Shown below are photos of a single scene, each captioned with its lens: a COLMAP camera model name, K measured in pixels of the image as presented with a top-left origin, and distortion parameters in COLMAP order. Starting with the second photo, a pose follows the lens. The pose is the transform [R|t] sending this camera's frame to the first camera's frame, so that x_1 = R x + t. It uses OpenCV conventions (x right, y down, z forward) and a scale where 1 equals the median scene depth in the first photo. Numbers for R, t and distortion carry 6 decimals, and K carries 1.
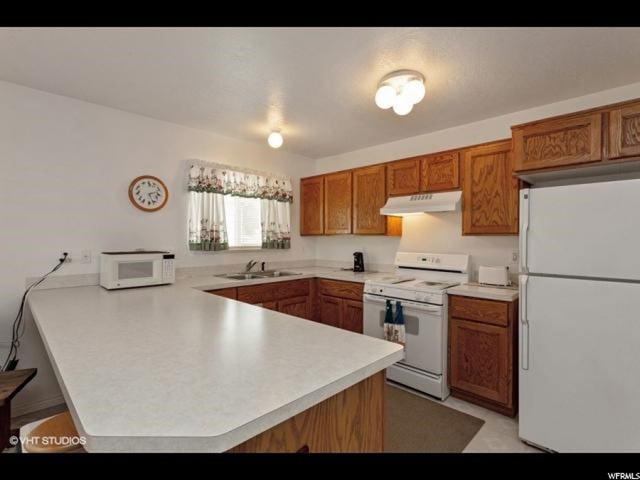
lens RADIAL K [[309.5, 0, 316.0], [0, 309.5, 237.2], [0, 0, 1]] dist [-0.000359, -0.000059]
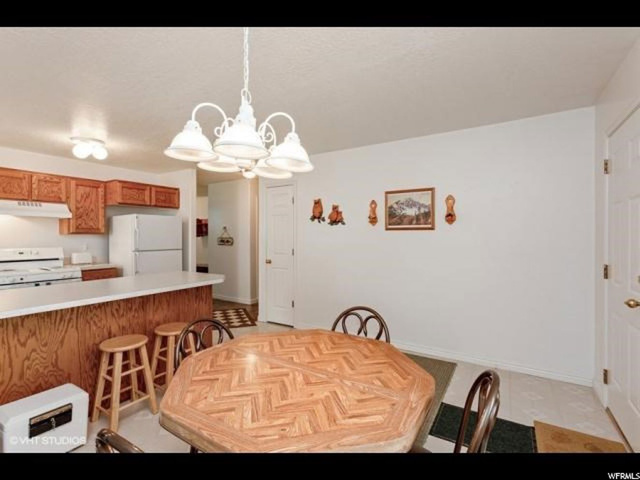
lens RADIAL K [[309.5, 0, 316.0], [0, 309.5, 237.2], [0, 0, 1]] dist [-0.000359, -0.000059]
pose [[-0.217966, -0.006928, 0.975932, -1.069940], [0.004568, 0.999957, 0.008118, 0.002767], [-0.975946, 0.006228, -0.217925, 0.116179]]
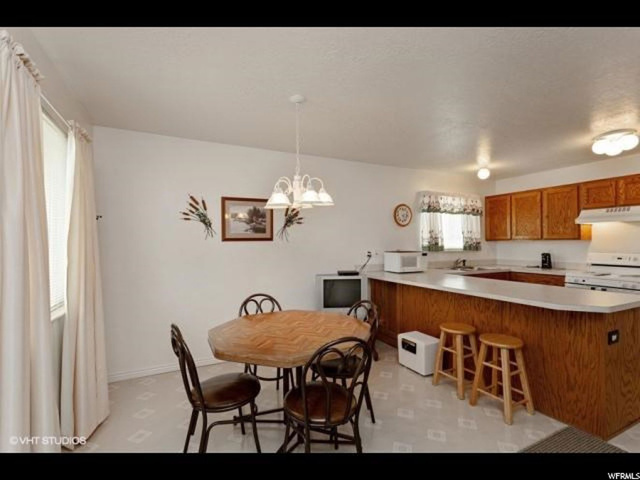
lens RADIAL K [[301.2, 0, 318.3], [0, 301.2, 239.4], [0, 0, 1]] dist [0.015142, -0.000243]
pose [[0.952365, -0.011752, -0.304734, -0.421712], [0.008523, 0.999893, -0.011922, -0.000943], [0.304841, 0.008757, 0.952363, -0.538367]]
